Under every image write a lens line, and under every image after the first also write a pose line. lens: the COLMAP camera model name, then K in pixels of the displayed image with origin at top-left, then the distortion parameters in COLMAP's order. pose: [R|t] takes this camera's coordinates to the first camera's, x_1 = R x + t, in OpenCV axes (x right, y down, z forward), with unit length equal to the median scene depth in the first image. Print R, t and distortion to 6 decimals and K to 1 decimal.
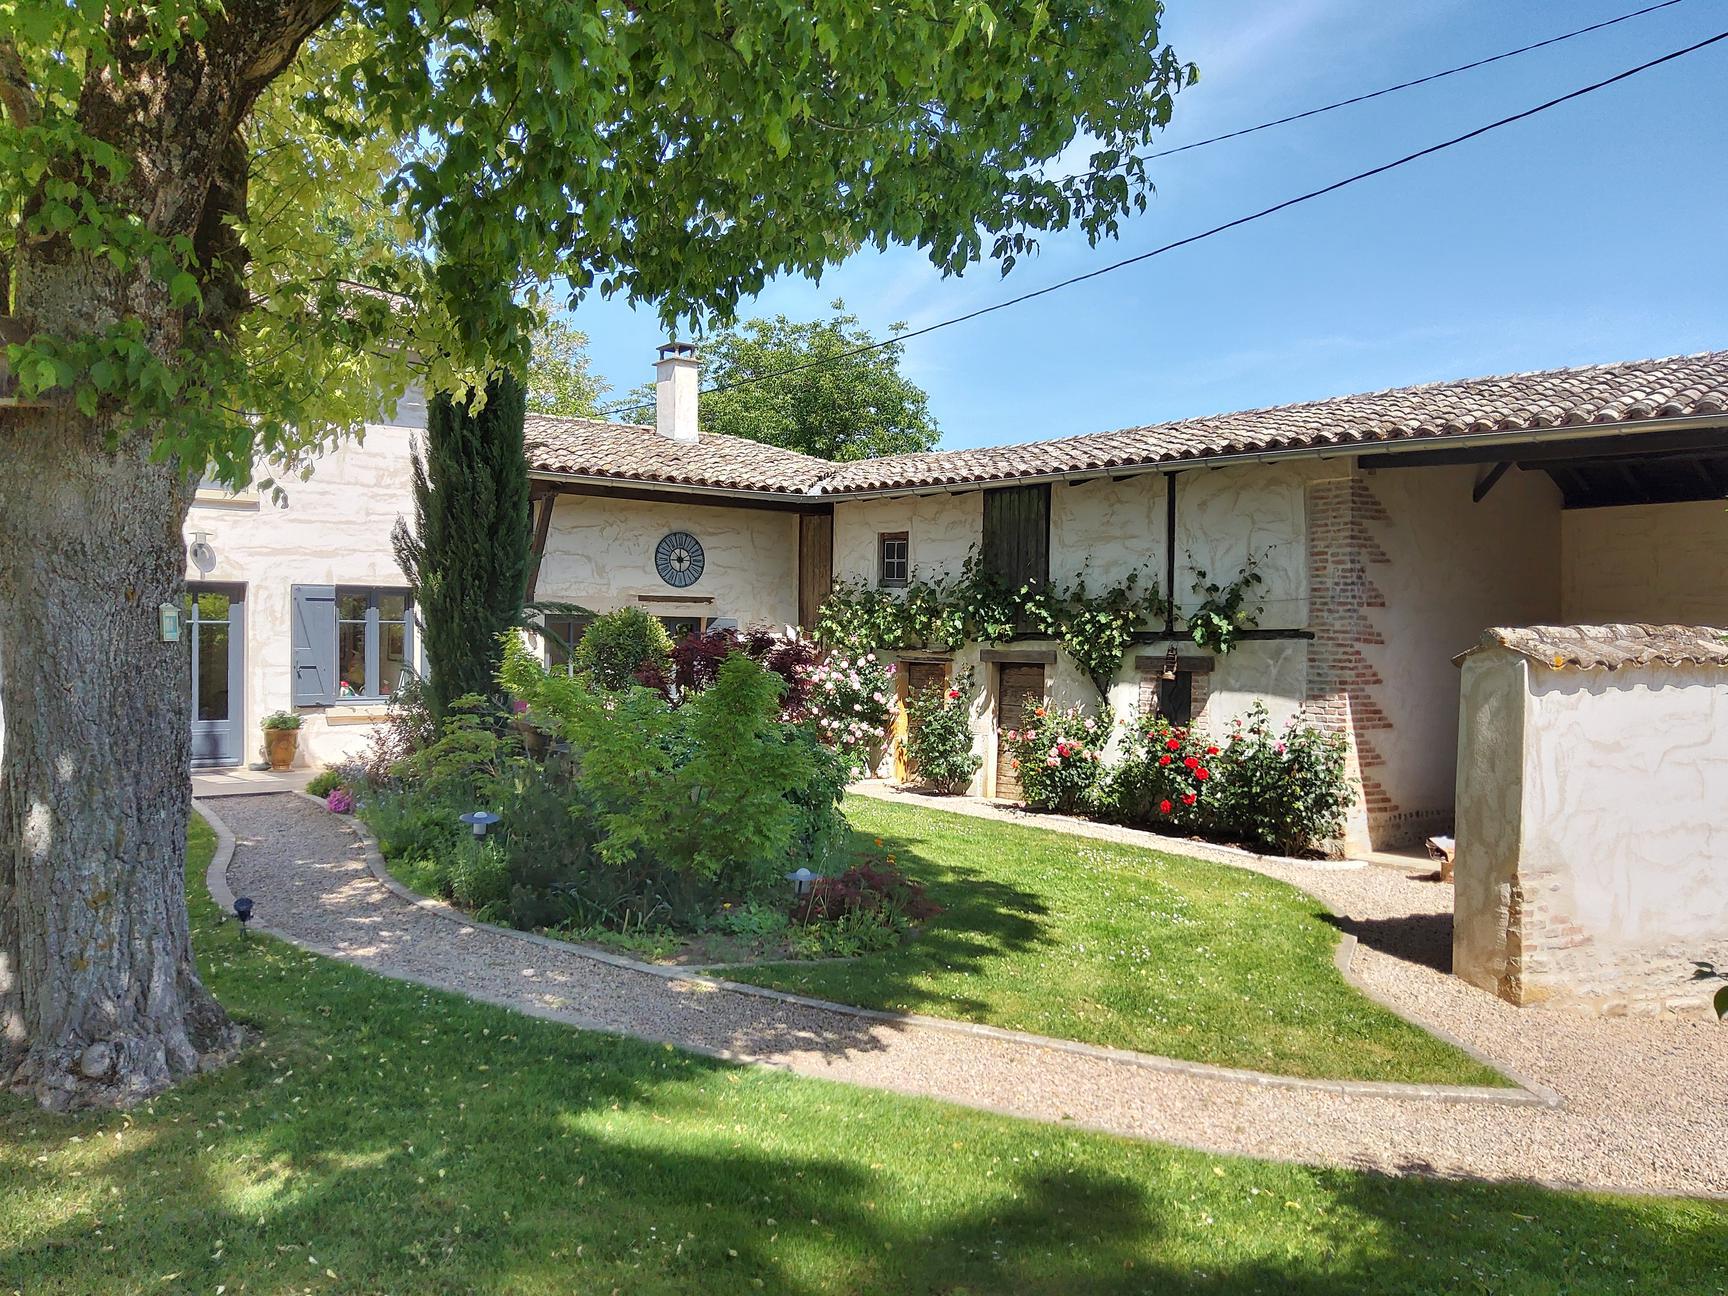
lens RADIAL K [[1316.2, 0, 865.0], [0, 1316.2, 655.5], [0, 0, 1]] dist [-0.003158, -0.004485]
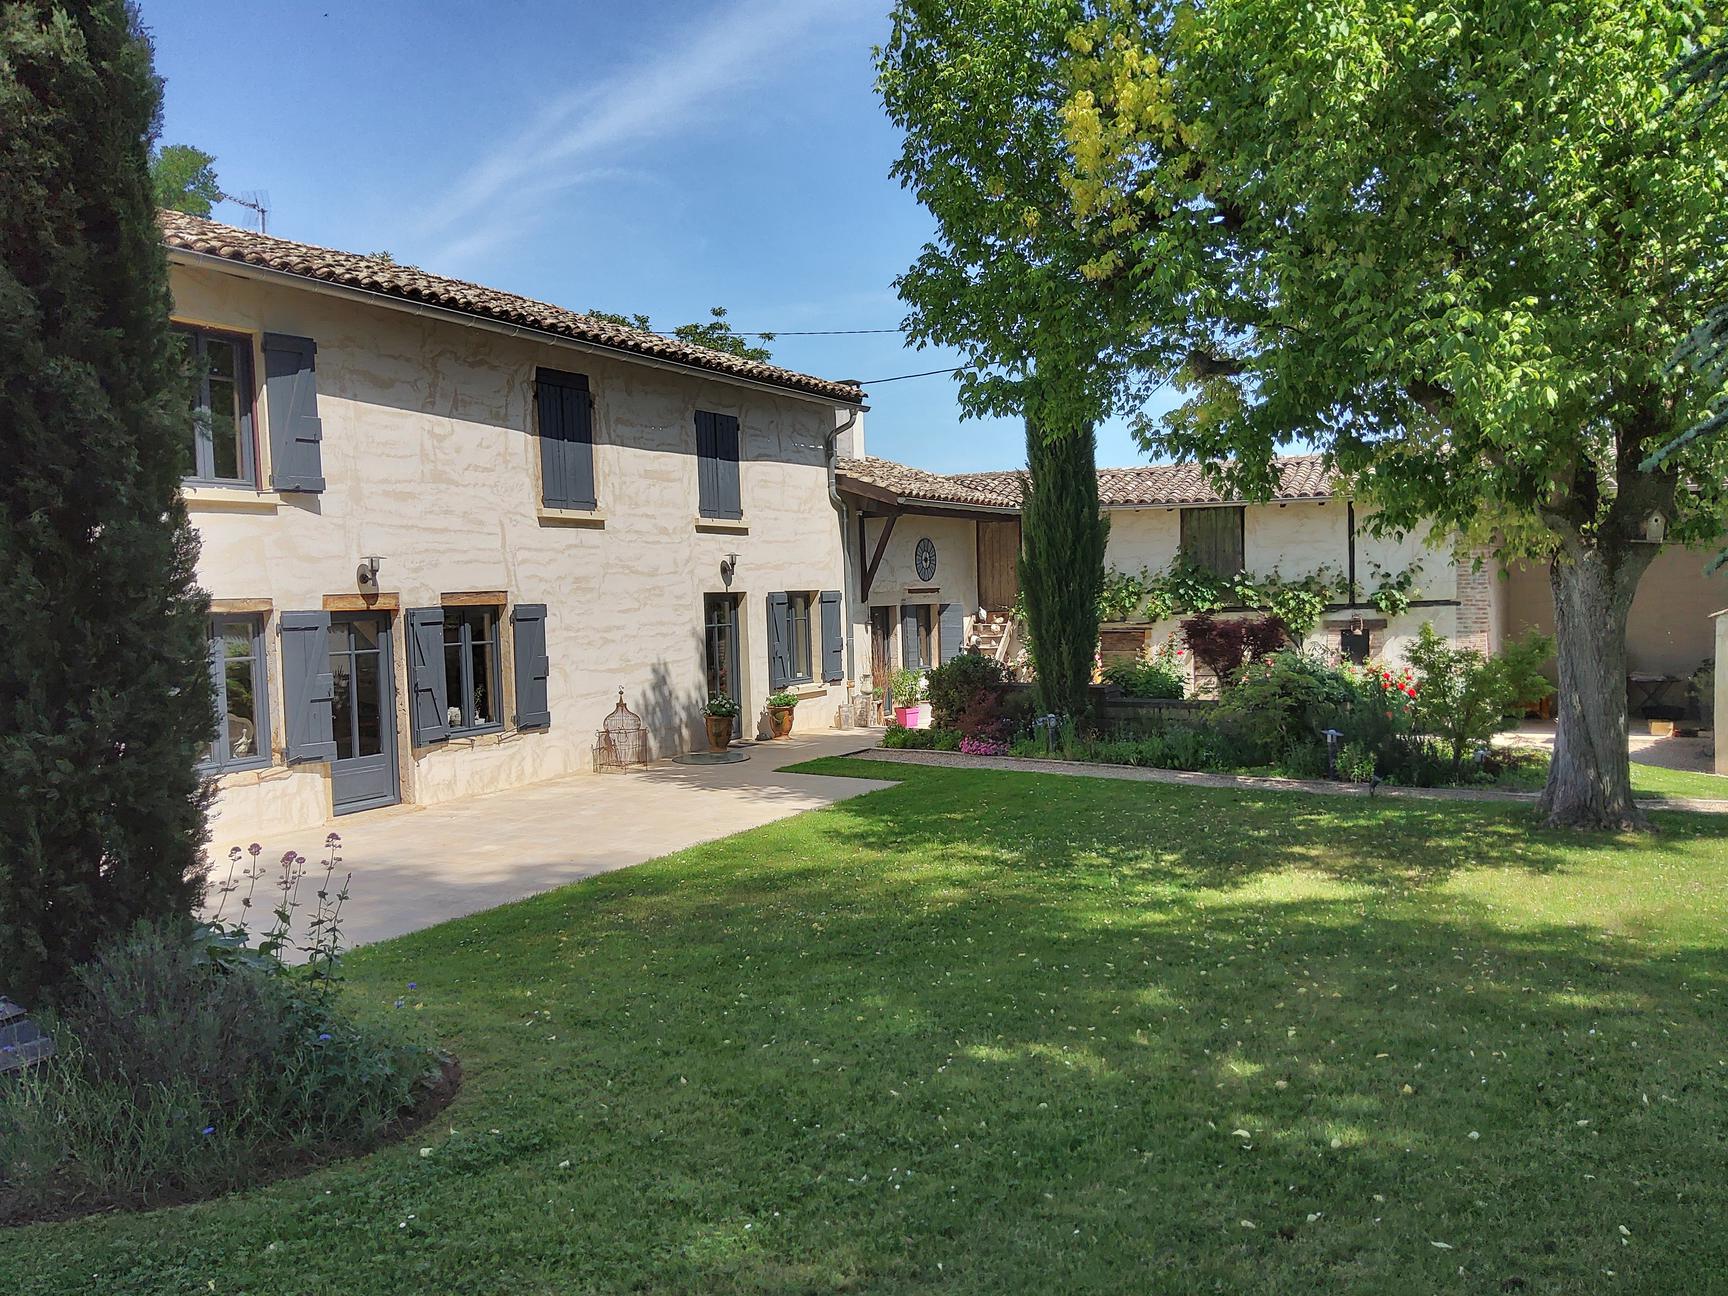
lens RADIAL K [[1316.2, 0, 861.1], [0, 1316.2, 641.7], [0, 0, 1]] dist [-0.003158, -0.004485]
pose [[0.930975, -0.049912, 0.361655, -0.841545], [0.042032, 0.998677, 0.029629, -0.042317], [-0.362656, -0.012383, 0.931841, -0.213543]]
